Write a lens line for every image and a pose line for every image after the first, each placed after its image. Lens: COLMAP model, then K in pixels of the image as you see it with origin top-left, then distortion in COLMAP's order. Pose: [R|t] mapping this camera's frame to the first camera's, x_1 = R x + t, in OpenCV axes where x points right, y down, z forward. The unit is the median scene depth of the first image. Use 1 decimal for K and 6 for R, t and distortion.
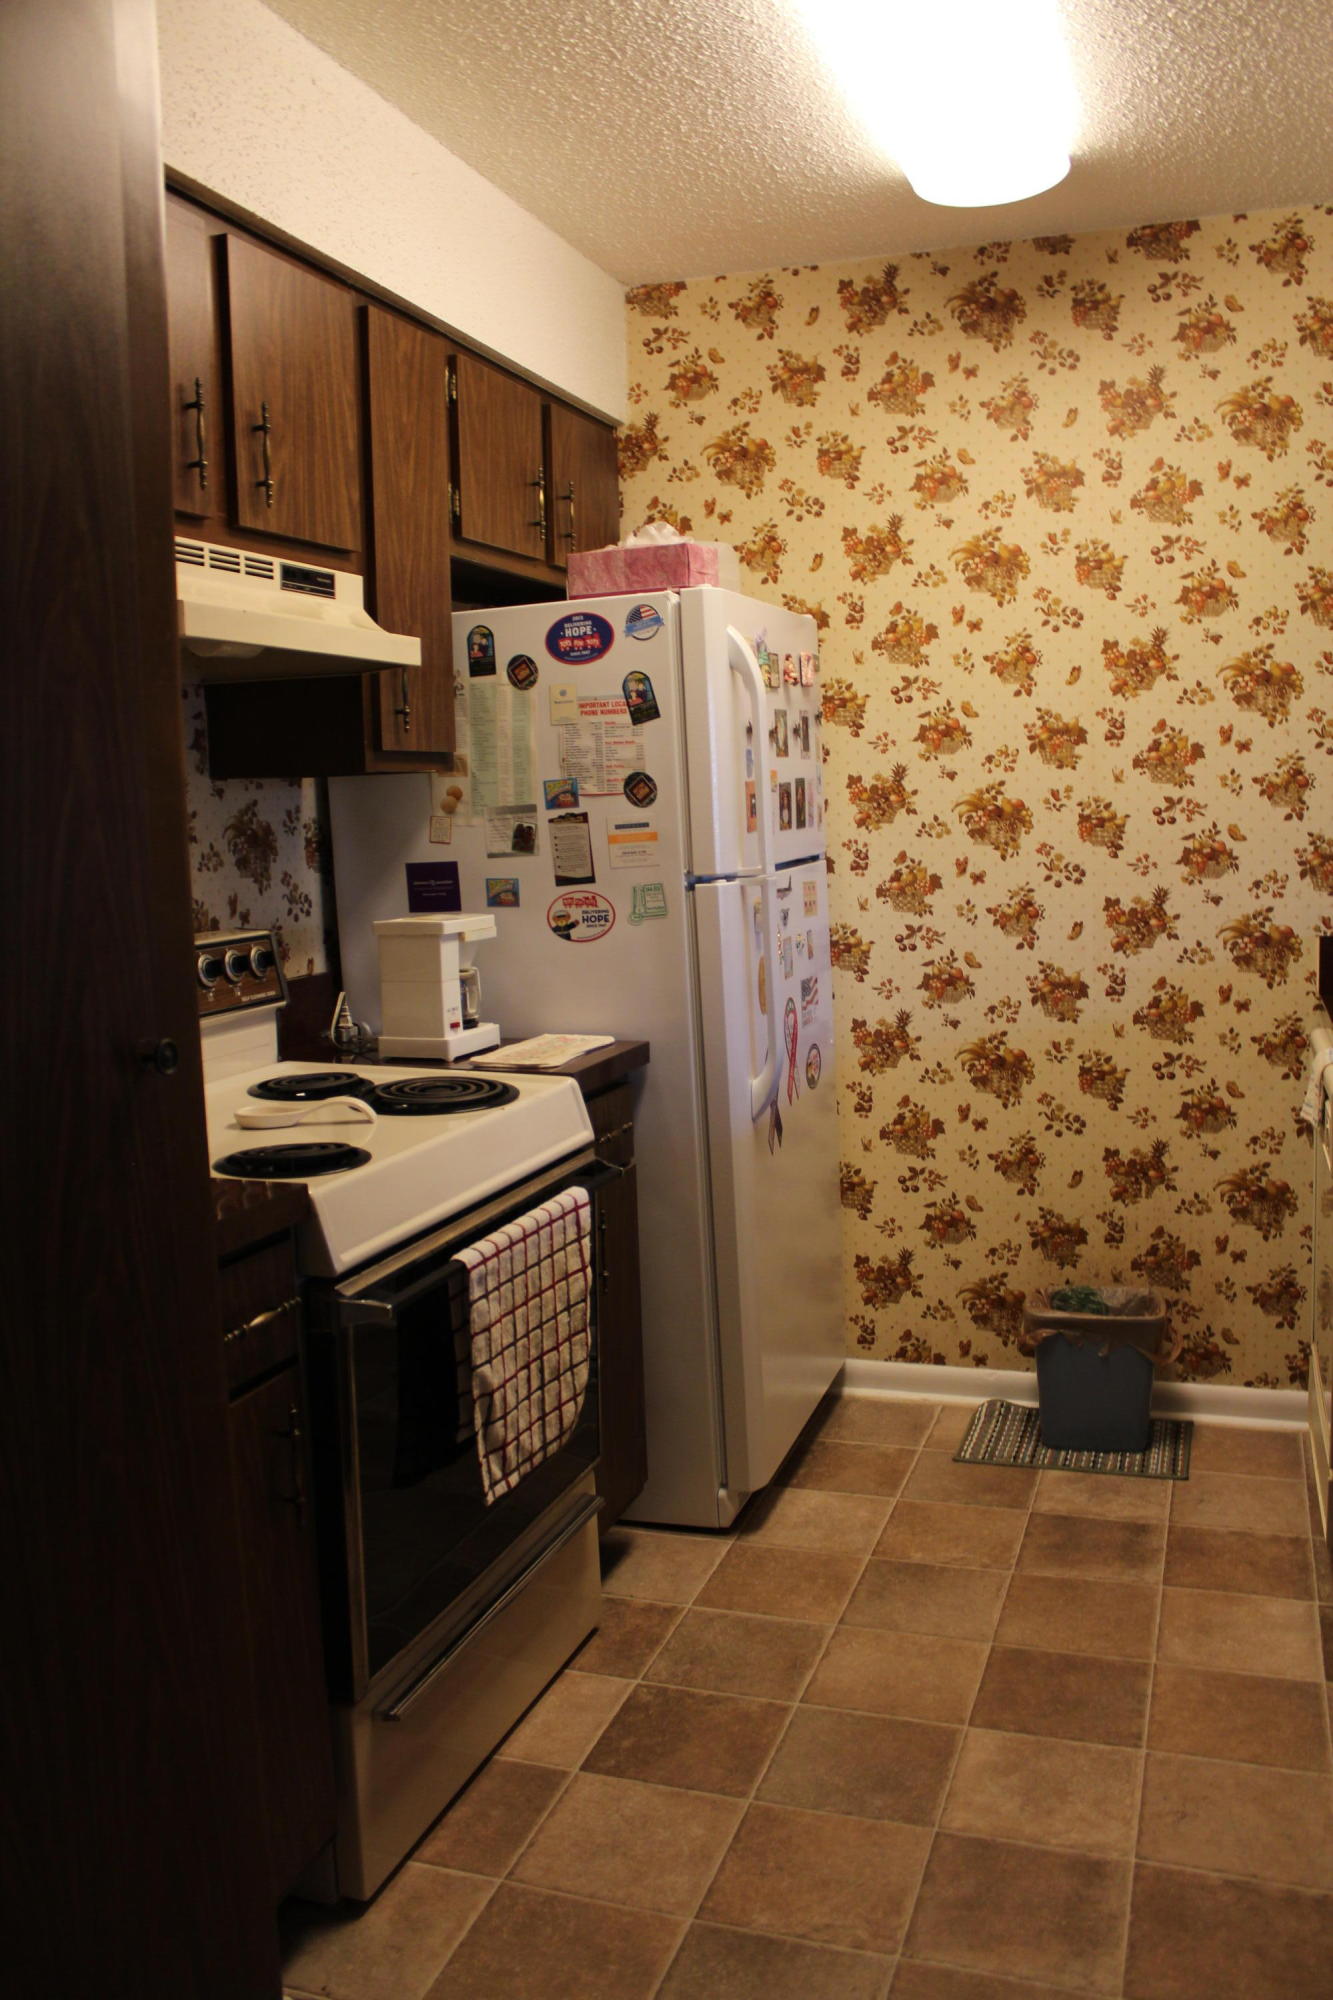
lens RADIAL K [[1650.8, 0, 670.5], [0, 1650.8, 1006.6], [0, 0, 1]] dist [-0.168662, 0.145023]
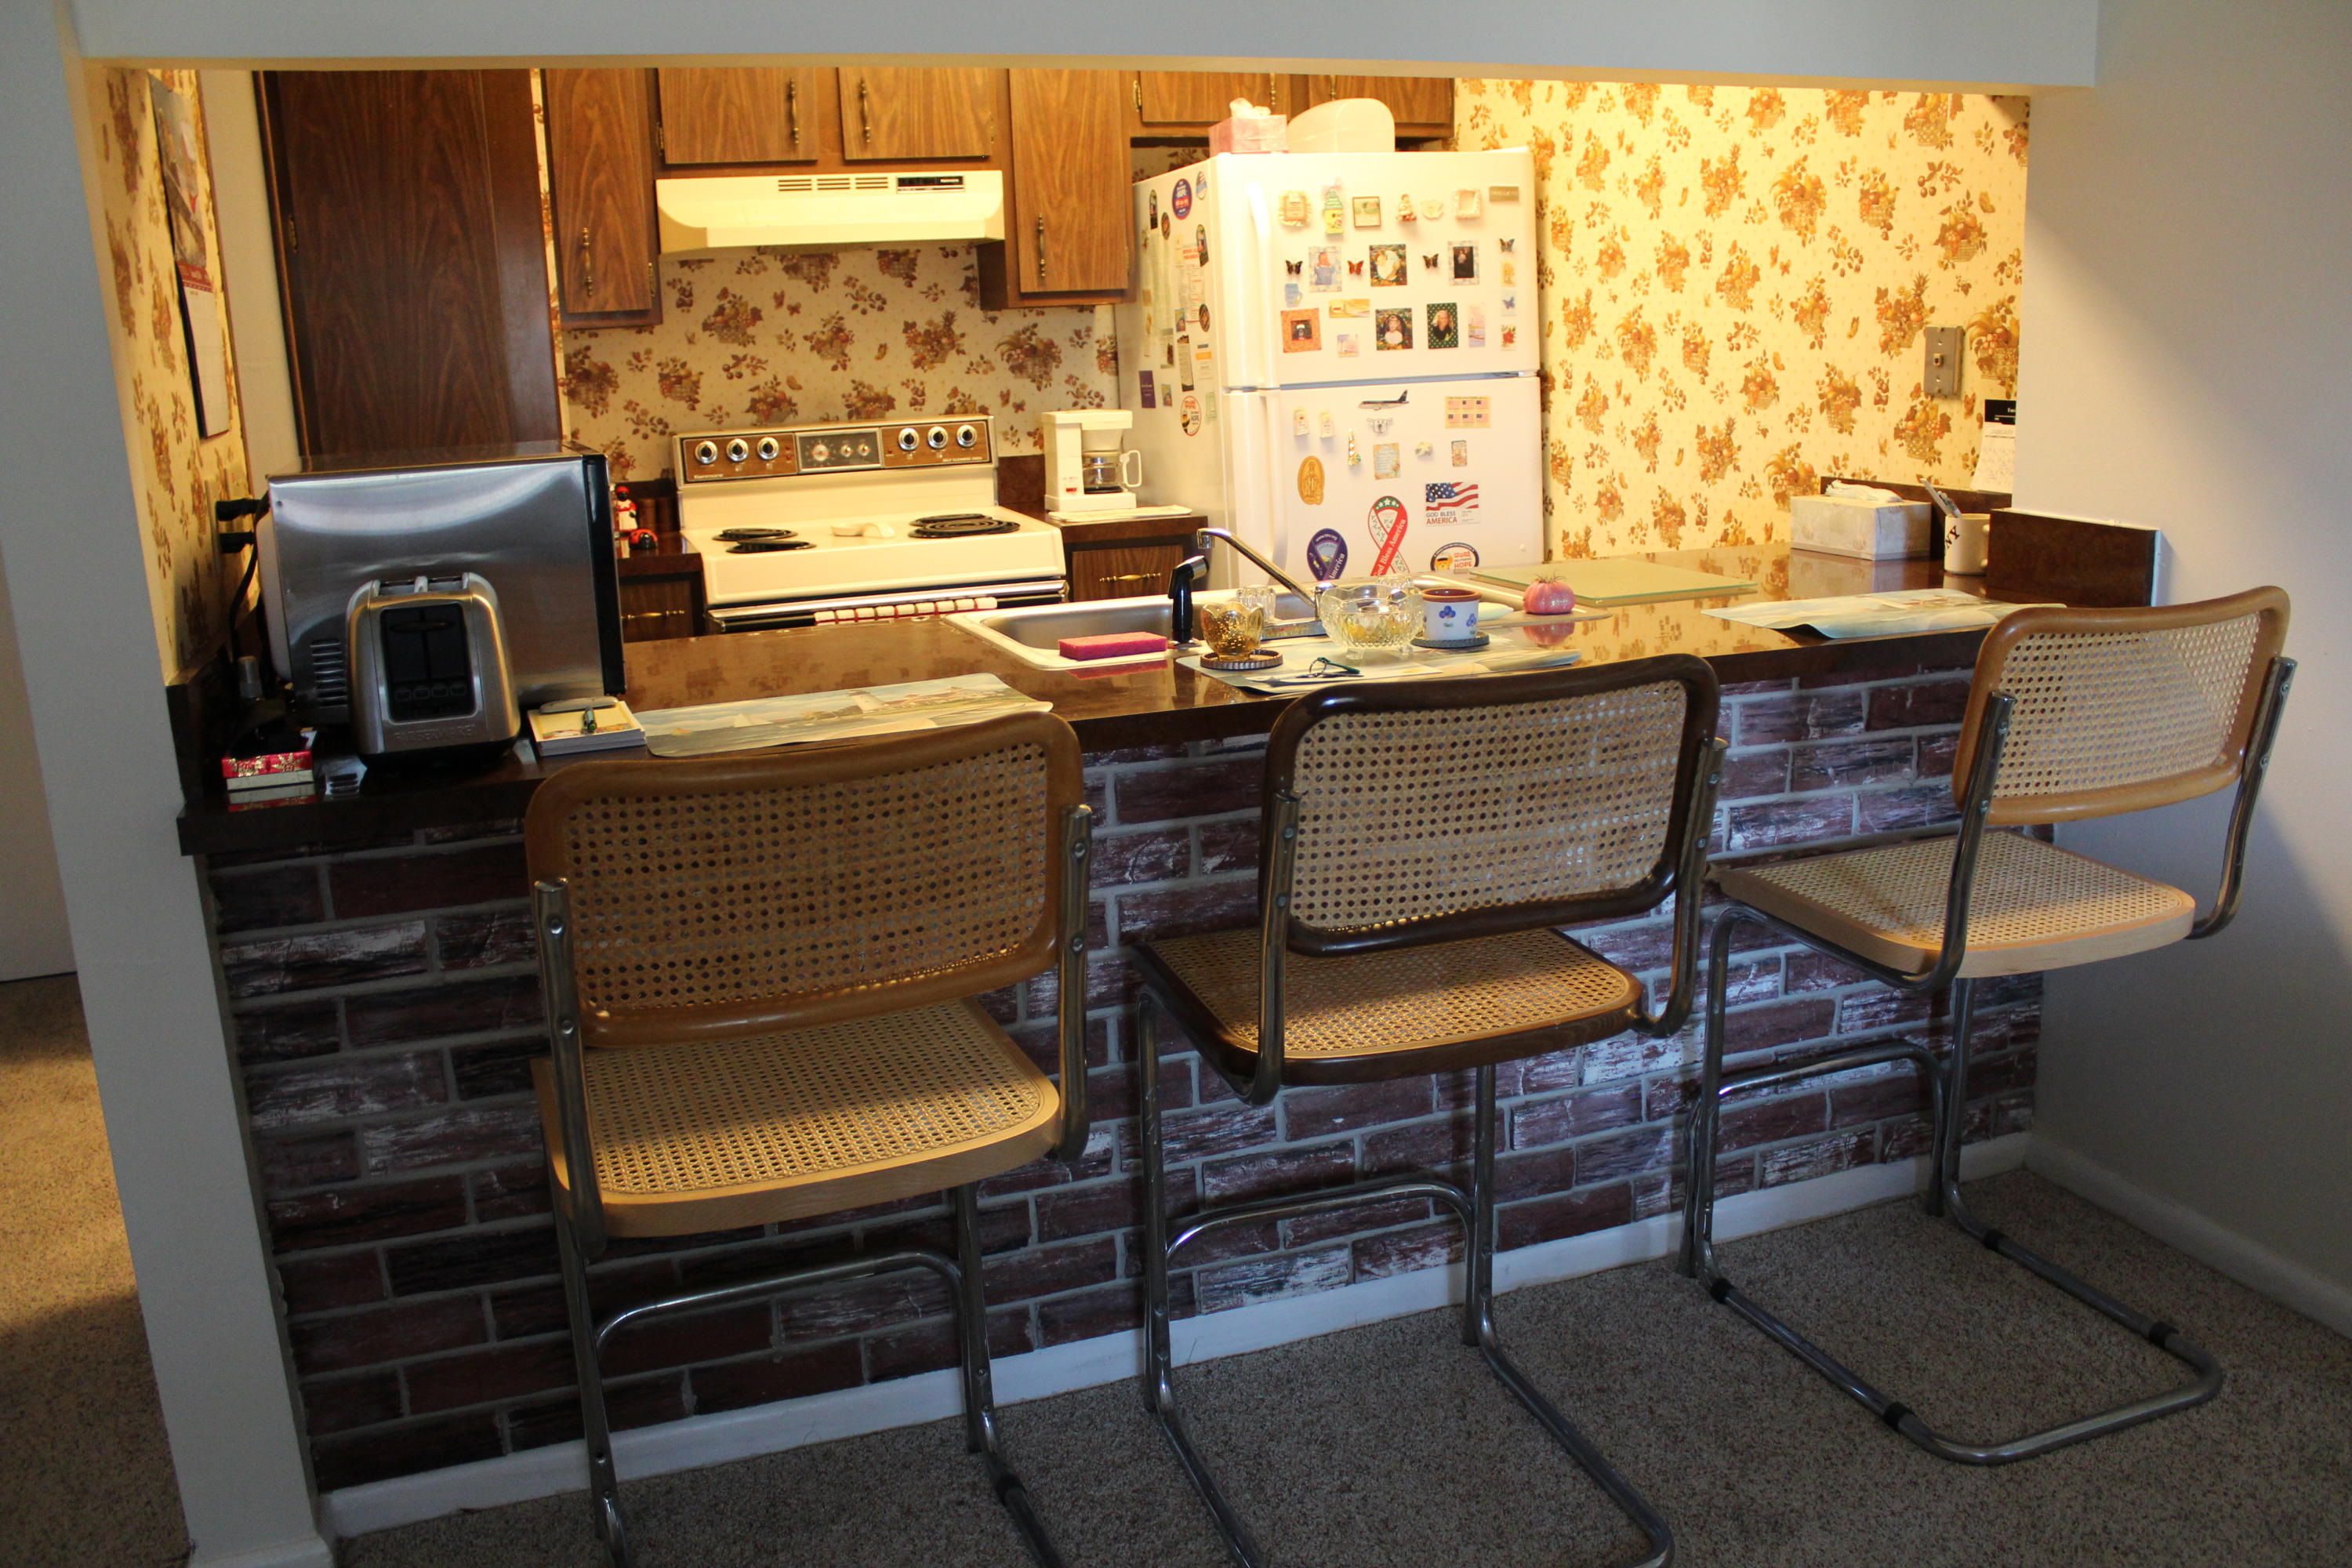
lens RADIAL K [[1941.3, 0, 1203.6], [0, 1941.3, 787.2], [0, 0, 1]] dist [-0.168662, 0.145023]
pose [[0.632685, 0.186859, -0.751528, 1.127470], [-0.080261, 0.981048, 0.176358, -0.036289], [0.770239, -0.051261, 0.635692, 0.031410]]
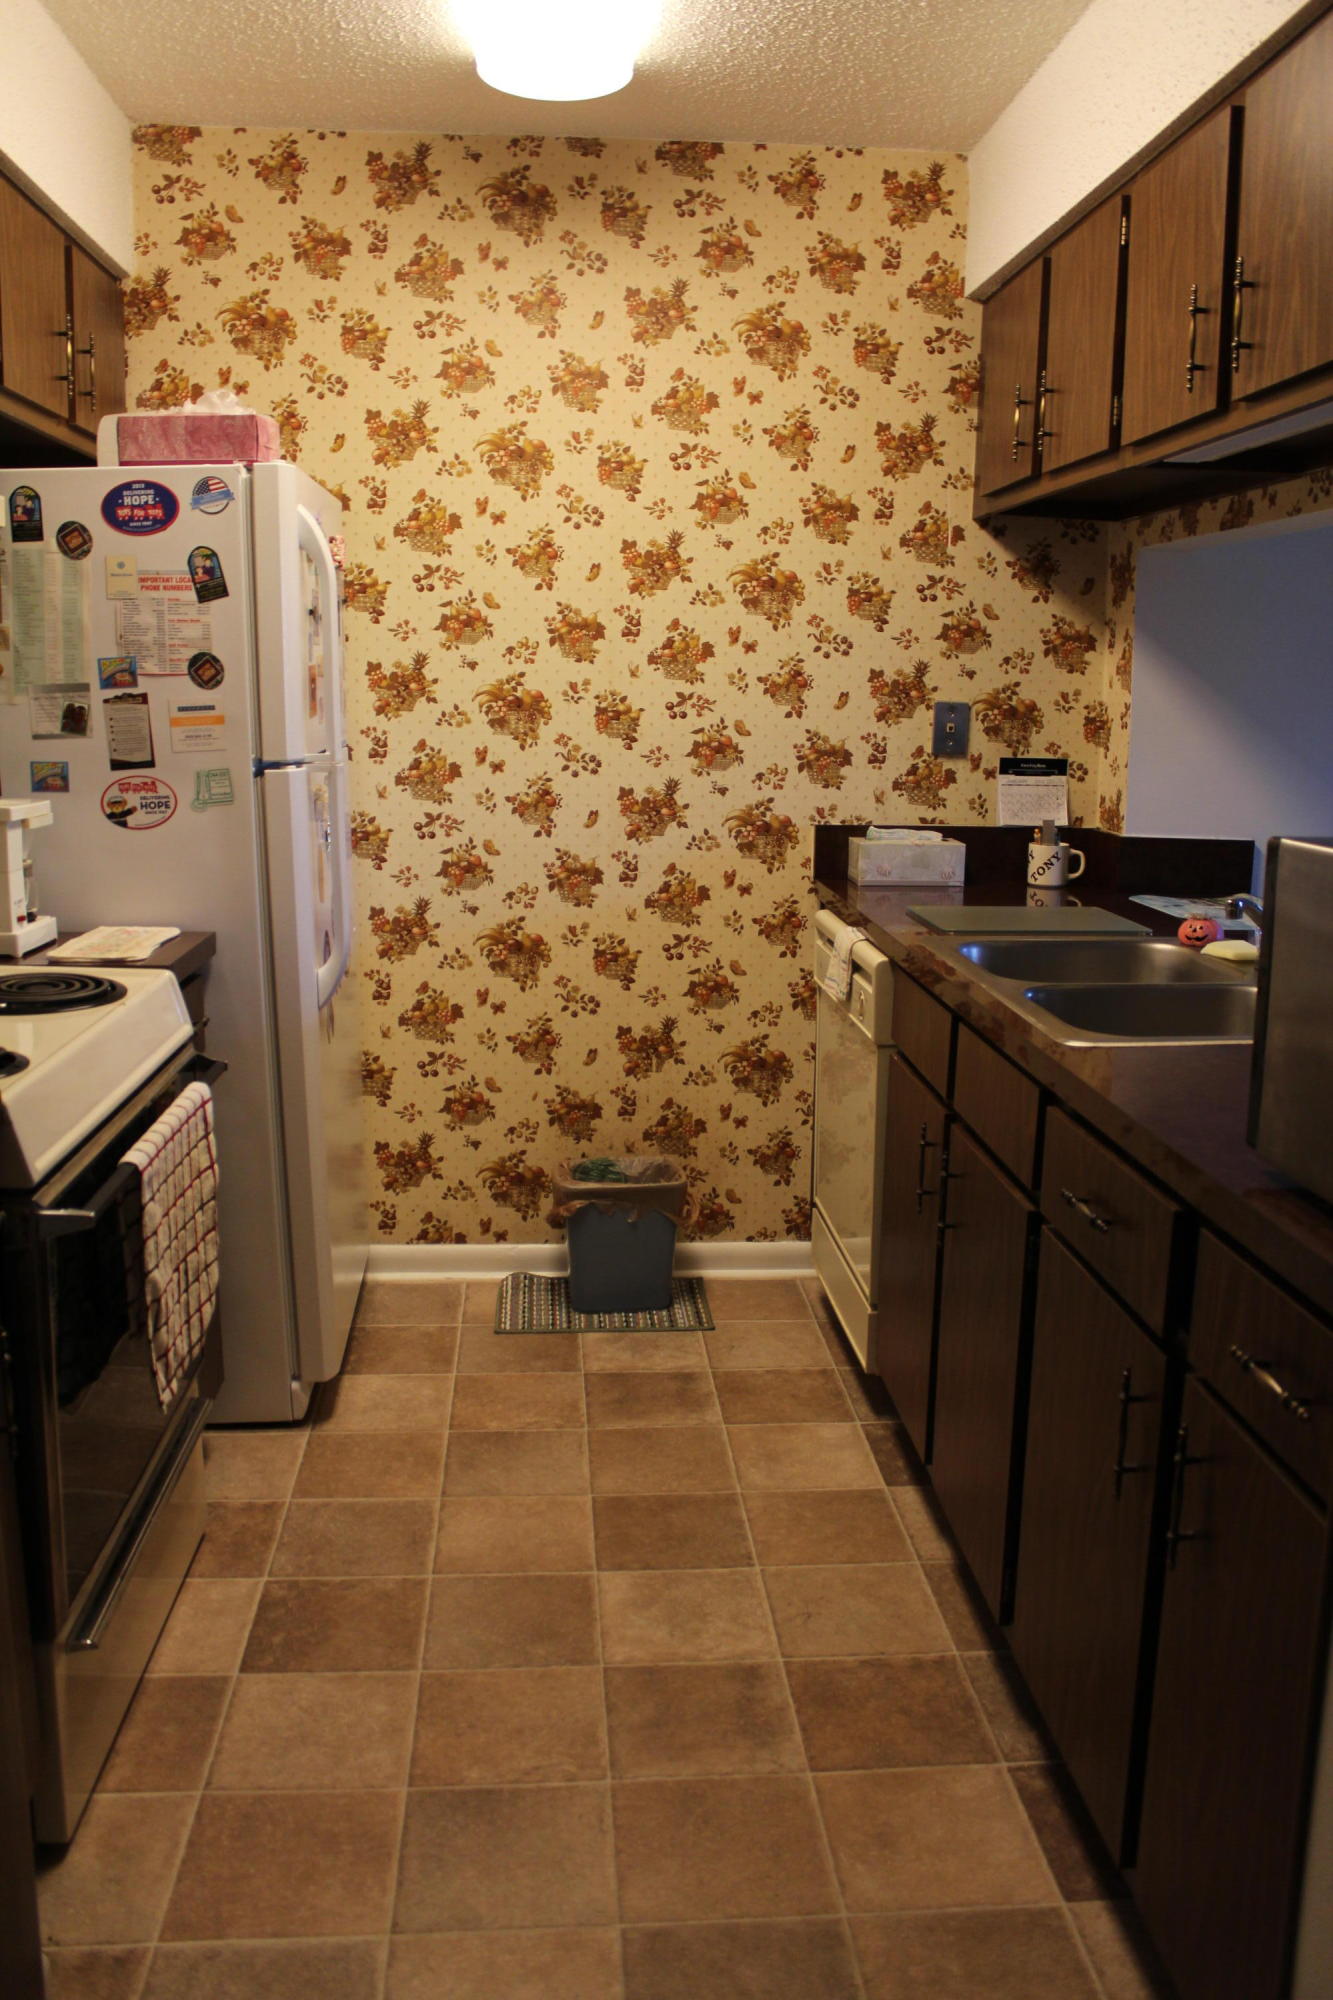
lens RADIAL K [[1650.8, 0, 669.4], [0, 1650.8, 1012.7], [0, 0, 1]] dist [-0.168662, 0.145023]
pose [[0.918336, -0.036891, 0.394079, -0.144267], [0.009379, 0.997396, 0.071513, 0.002380], [-0.395690, -0.061976, 0.916290, 0.012761]]
